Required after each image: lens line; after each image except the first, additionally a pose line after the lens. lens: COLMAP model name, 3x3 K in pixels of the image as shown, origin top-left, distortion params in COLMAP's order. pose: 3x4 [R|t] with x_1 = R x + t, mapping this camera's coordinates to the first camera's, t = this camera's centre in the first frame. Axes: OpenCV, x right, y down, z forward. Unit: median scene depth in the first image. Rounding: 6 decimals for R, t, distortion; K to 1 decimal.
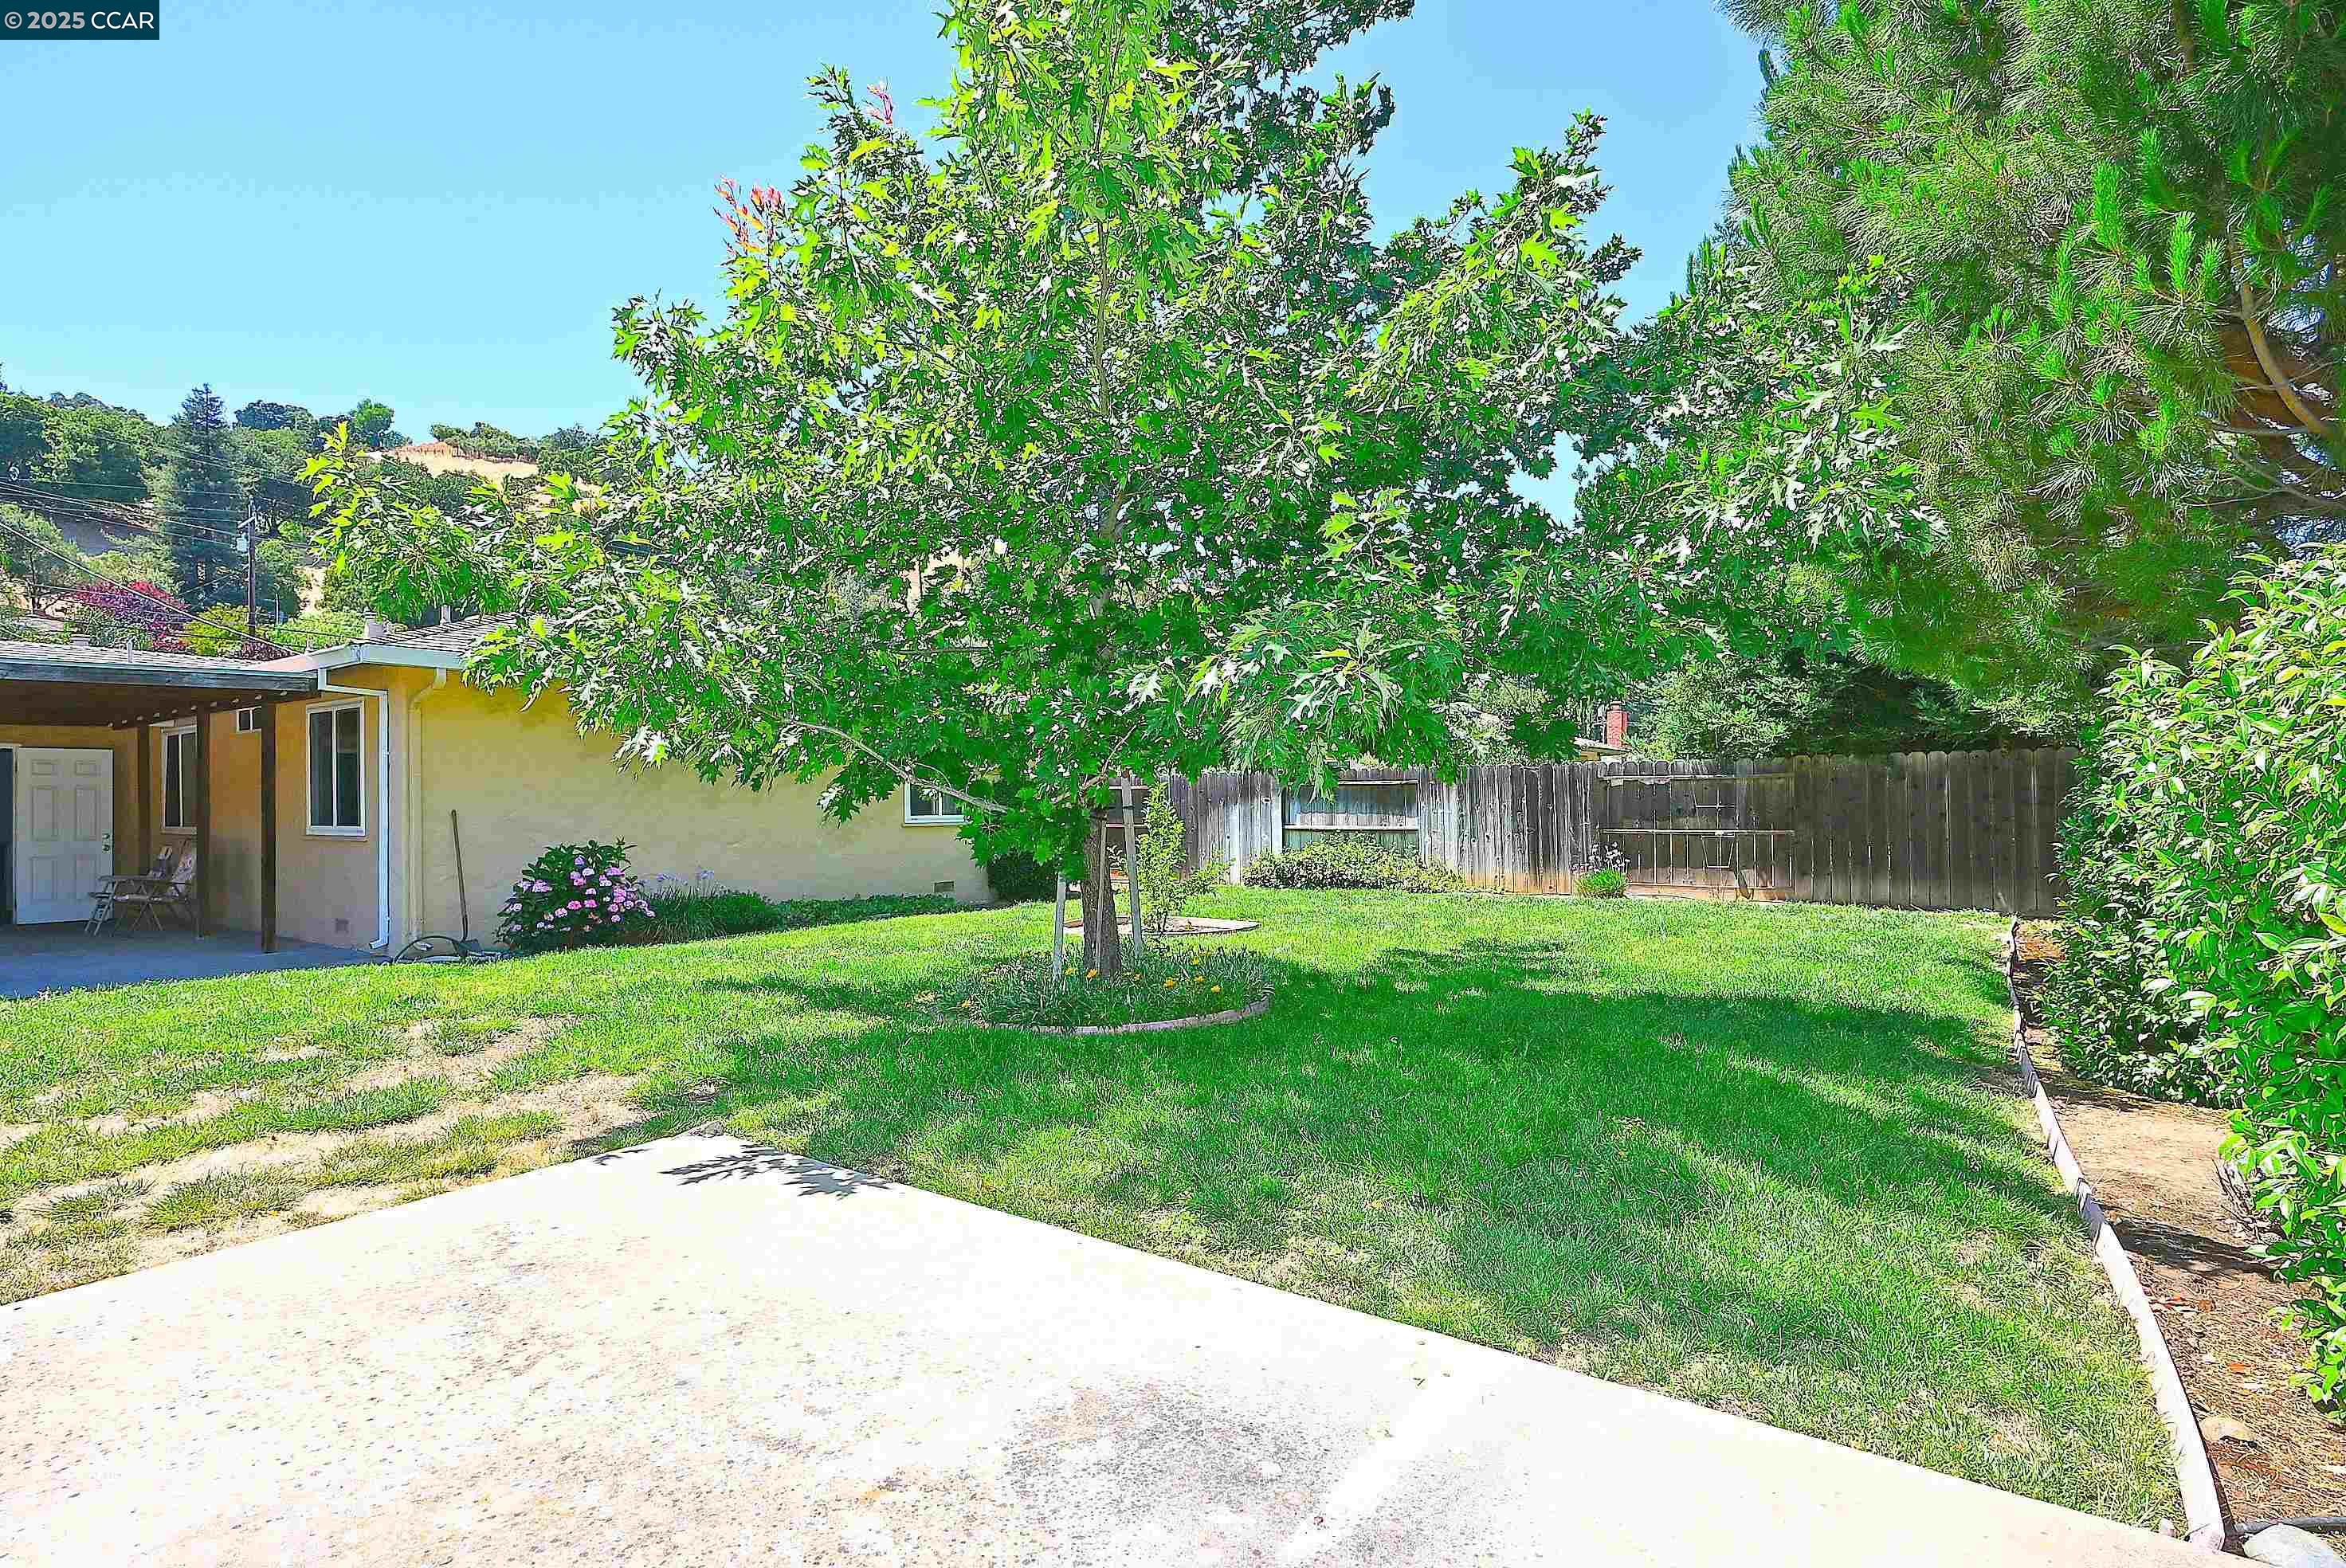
lens RADIAL K [[1162.6, 0, 1171.6], [0, 1162.6, 781.4], [0, 0, 1]] dist [-0.003771, 0.000815]
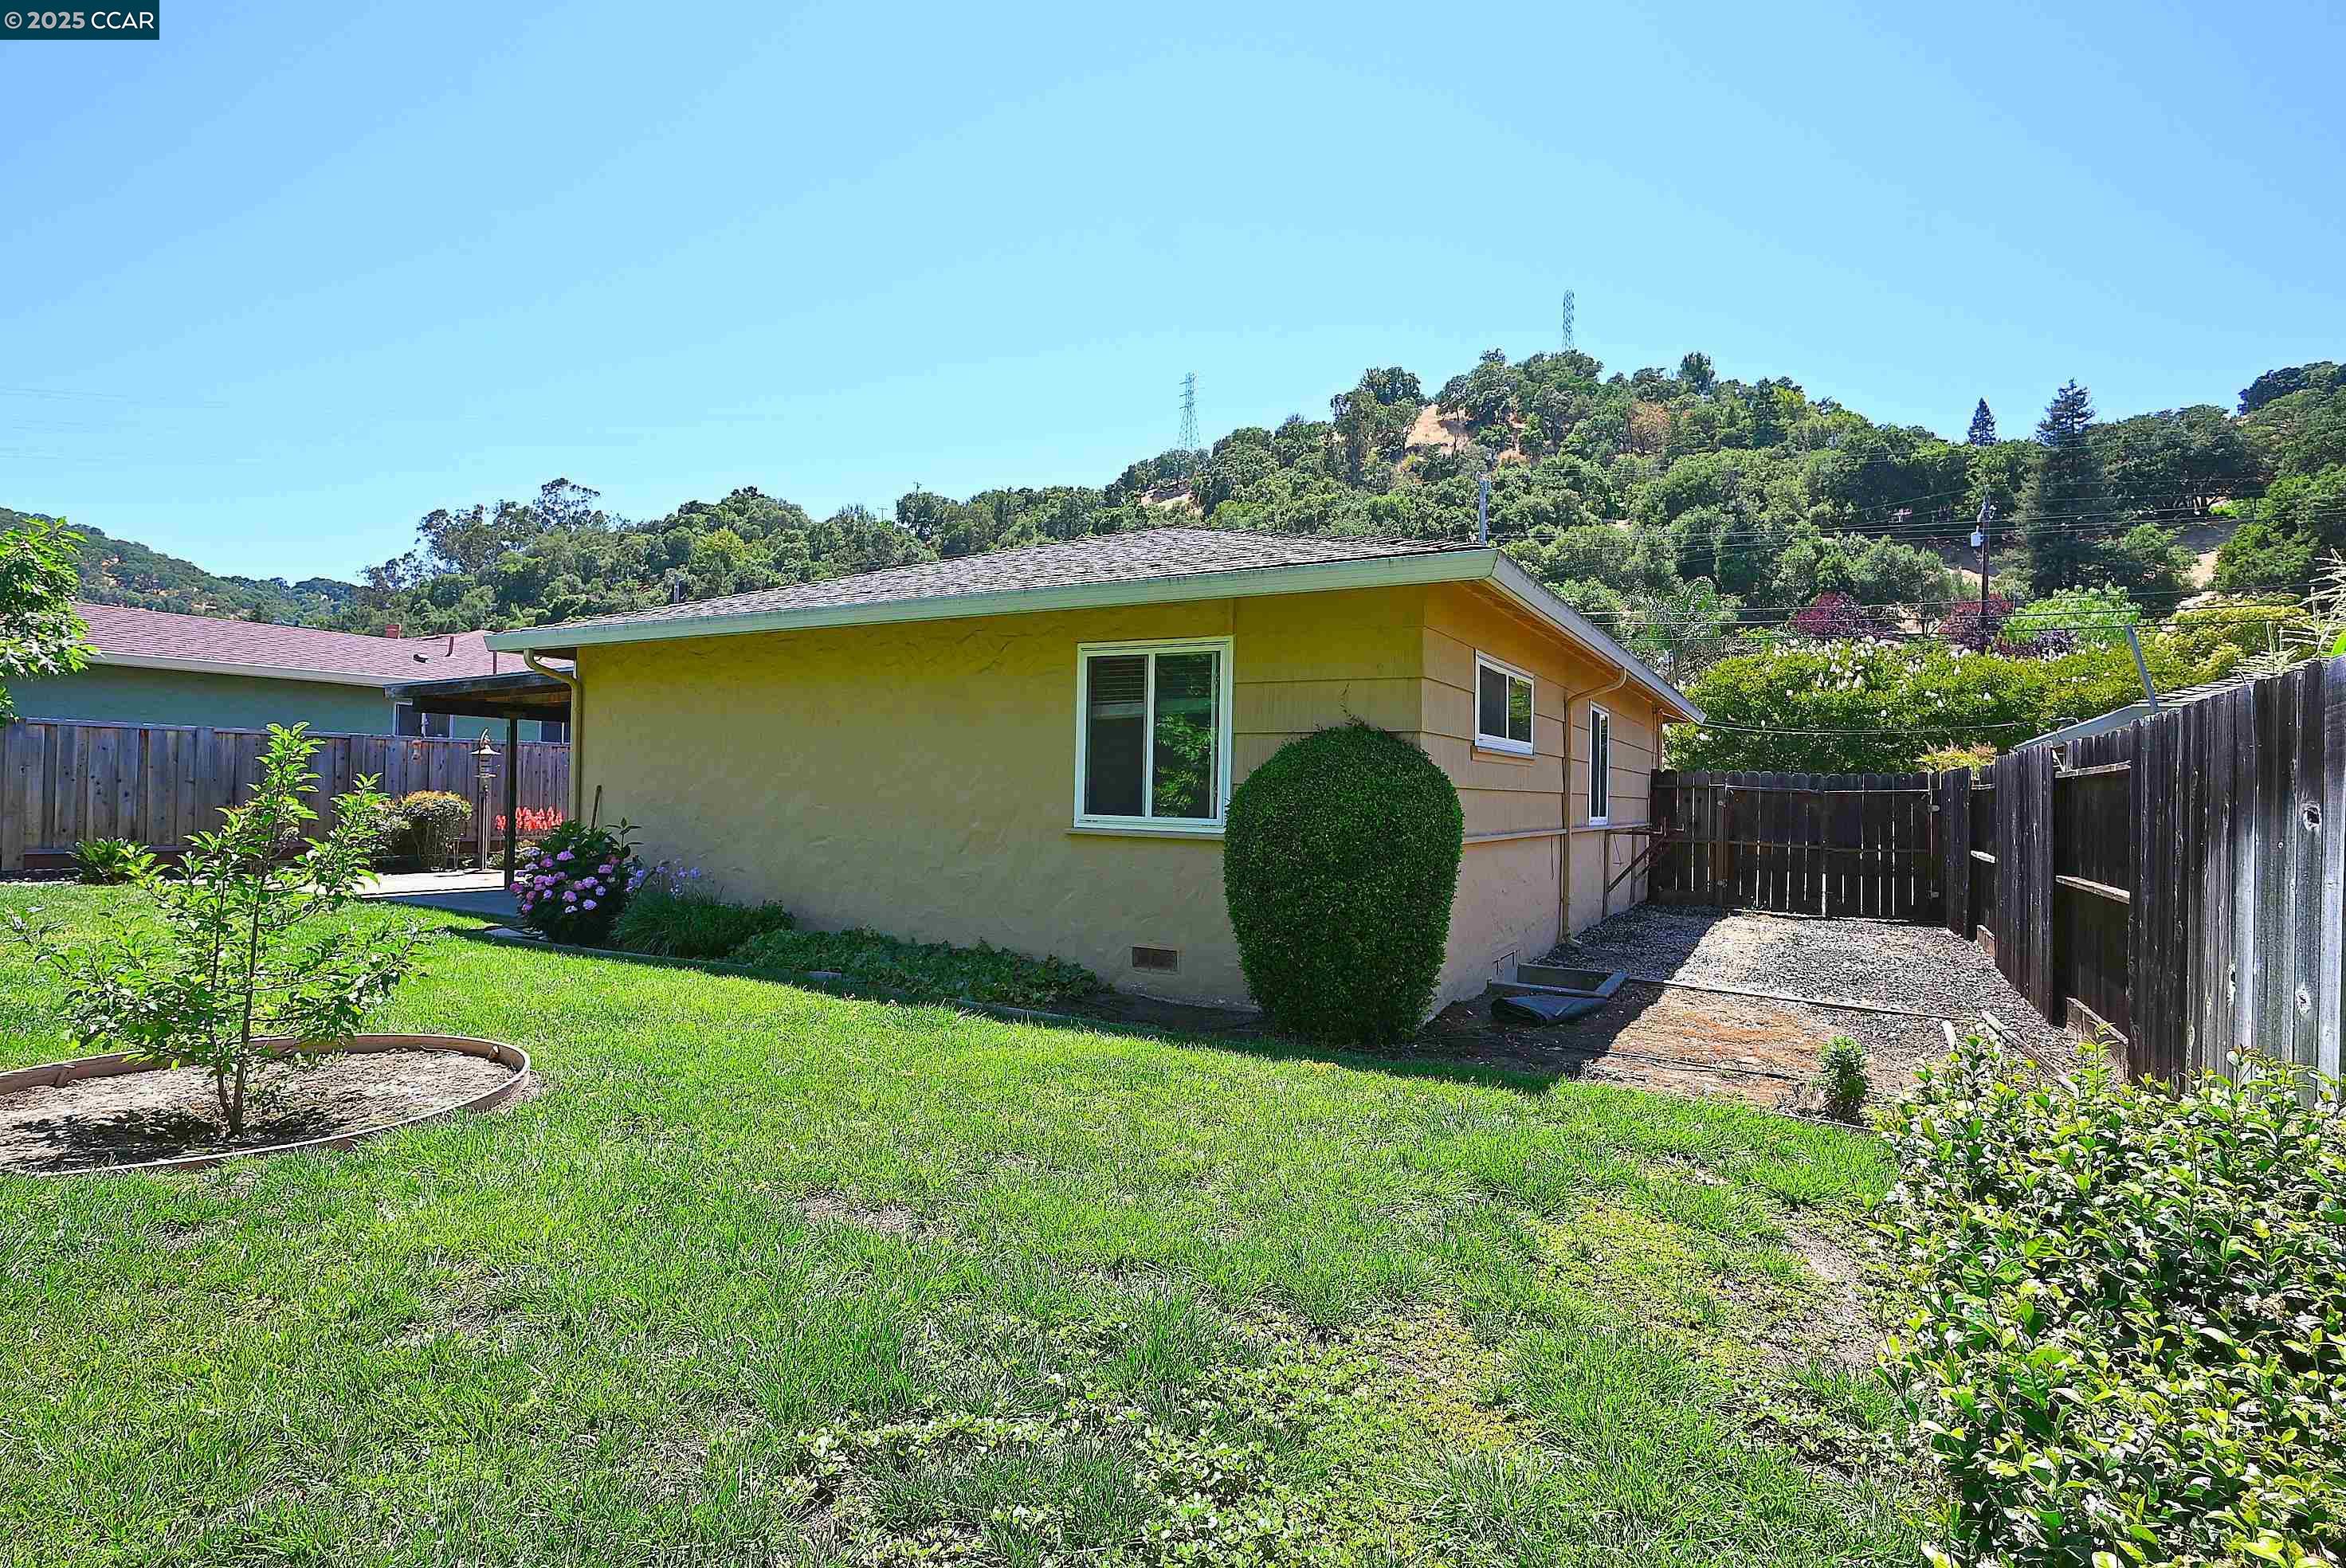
lens RADIAL K [[1155.8, 0, 1173.0], [0, 1155.8, 784.0], [0, 0, 1]] dist [-0.013652, 0.008121]
pose [[0.105587, -0.000129, -0.994410, 0.050123], [-0.006514, 0.999978, -0.000821, 0.002546], [0.994389, 0.006564, 0.105584, 0.158621]]
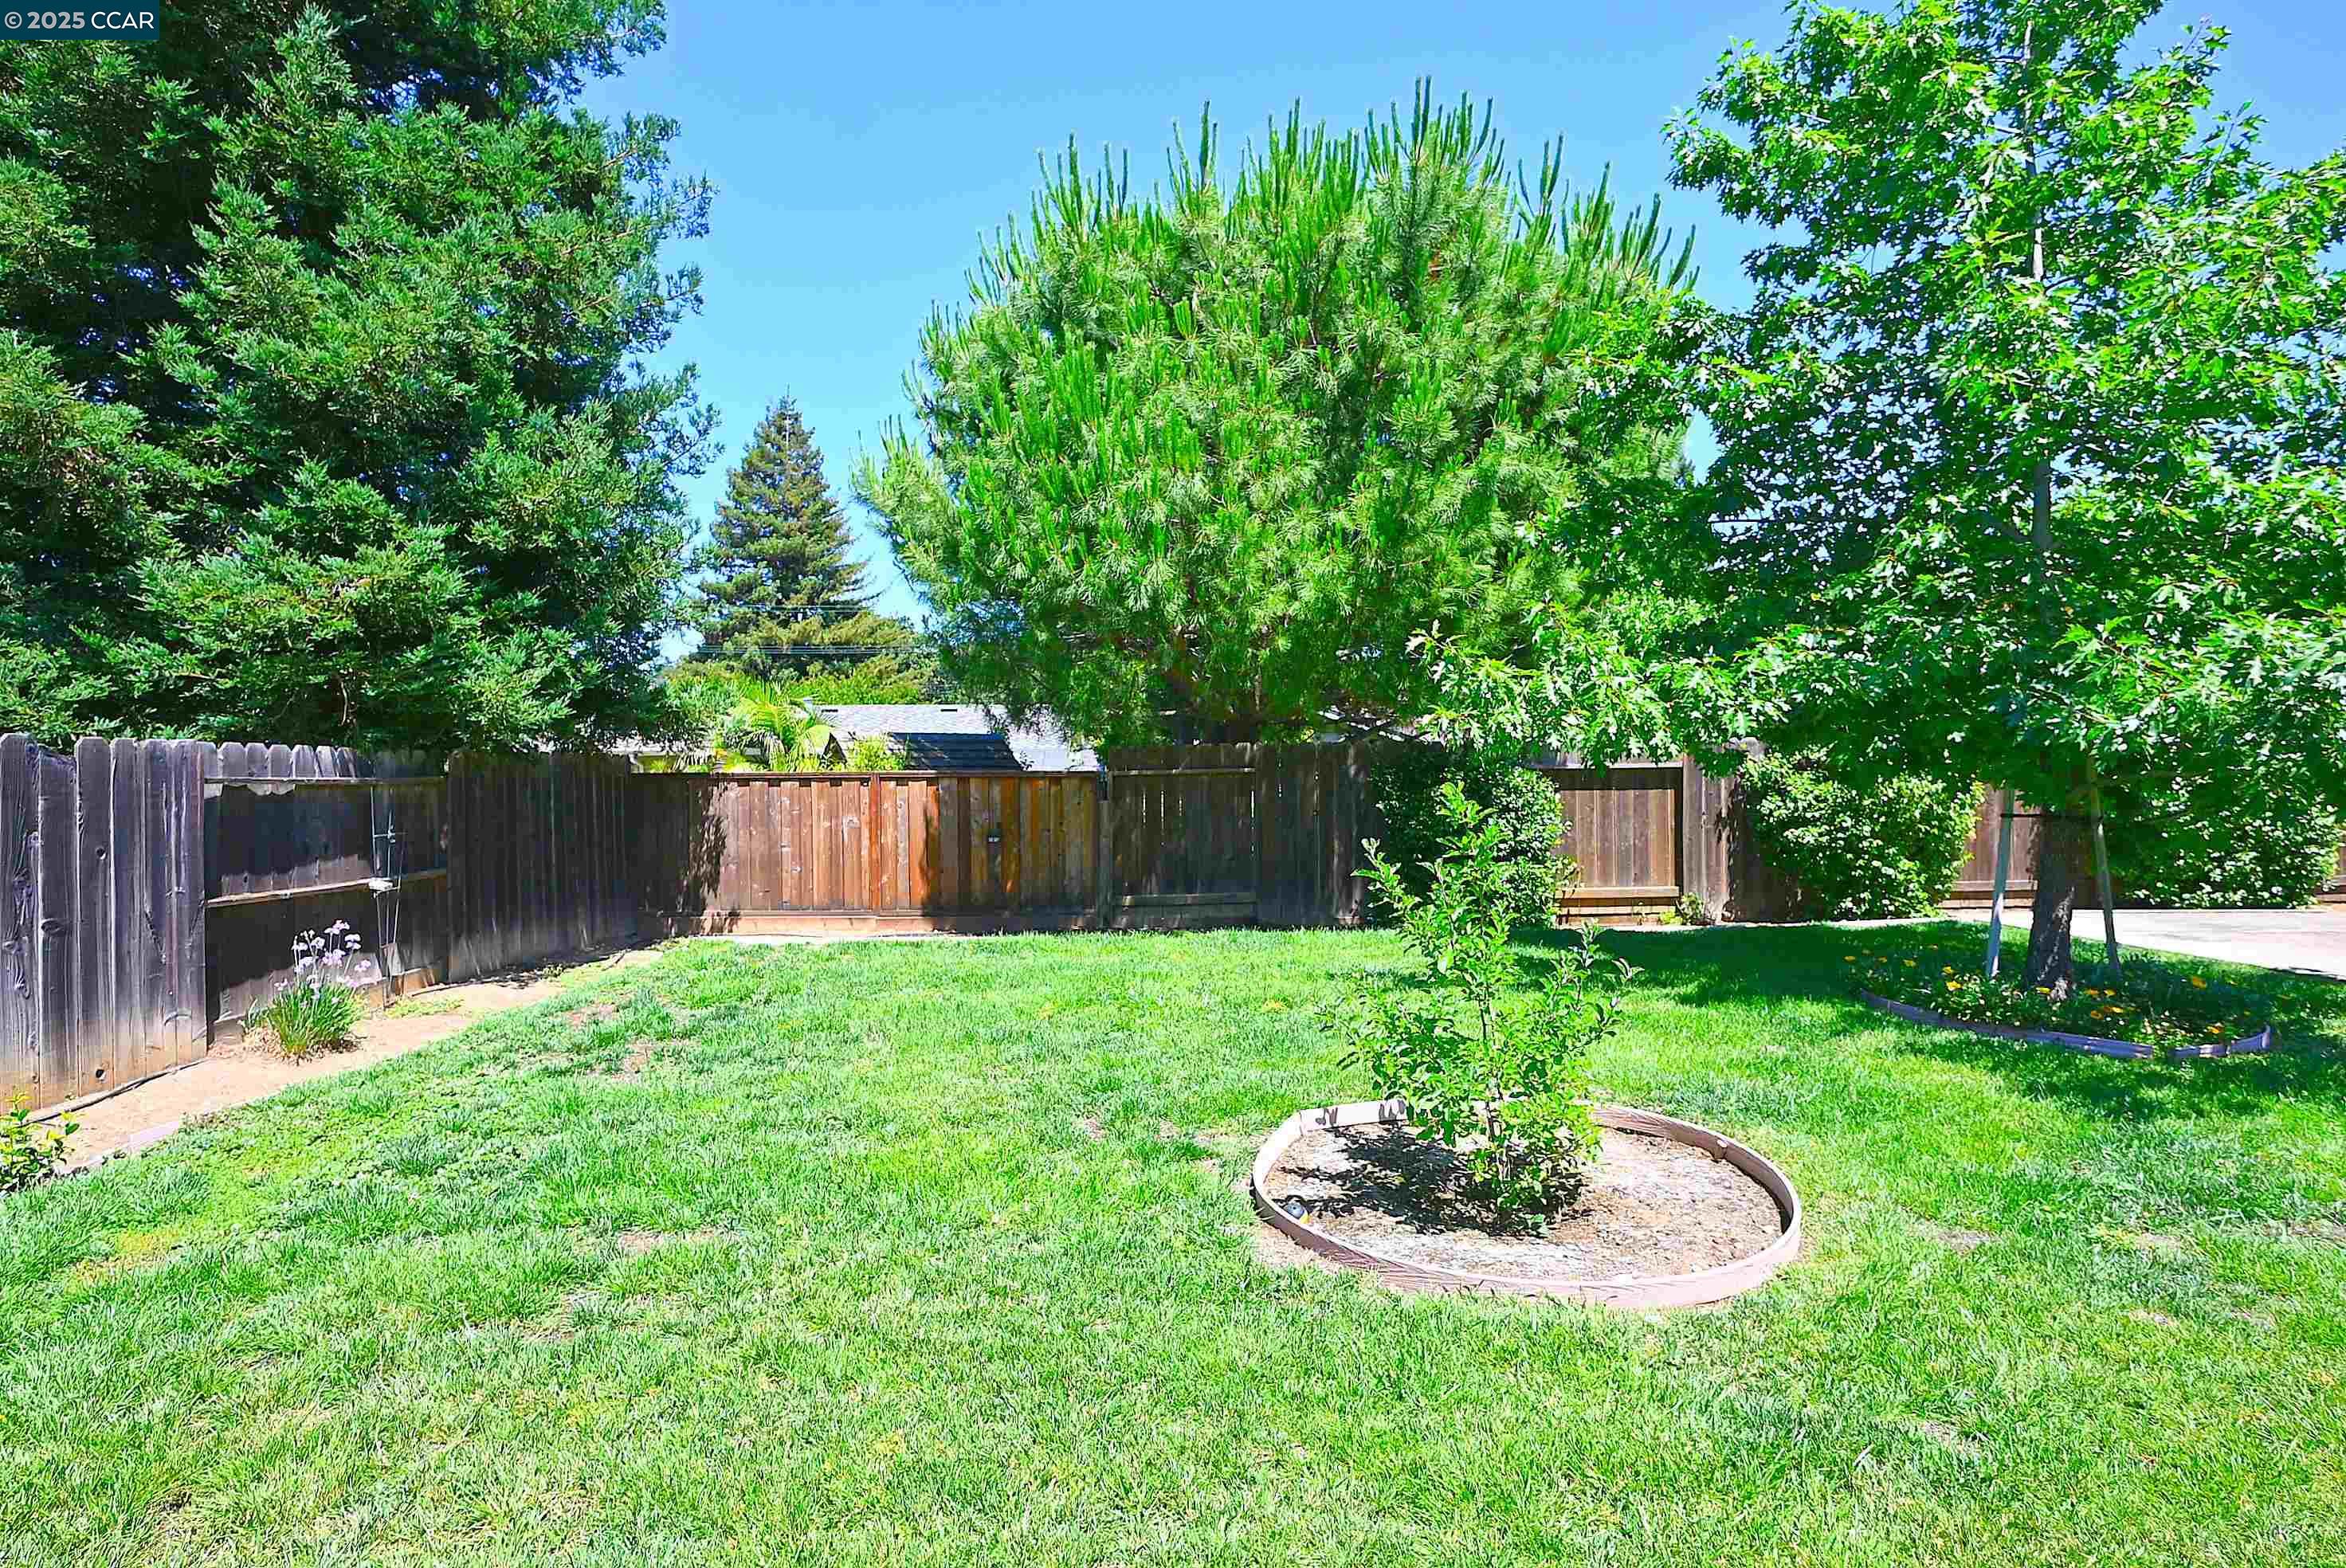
lens RADIAL K [[1179.5, 0, 1172.6], [0, 1179.5, 775.2], [0, 0, 1]] dist [-0.000734, 0.000538]
pose [[-0.594943, 0.013202, 0.803659, -0.031634], [0.001145, 0.999878, -0.015578, 0.000356], [-0.803767, -0.008348, -0.594886, 0.162549]]
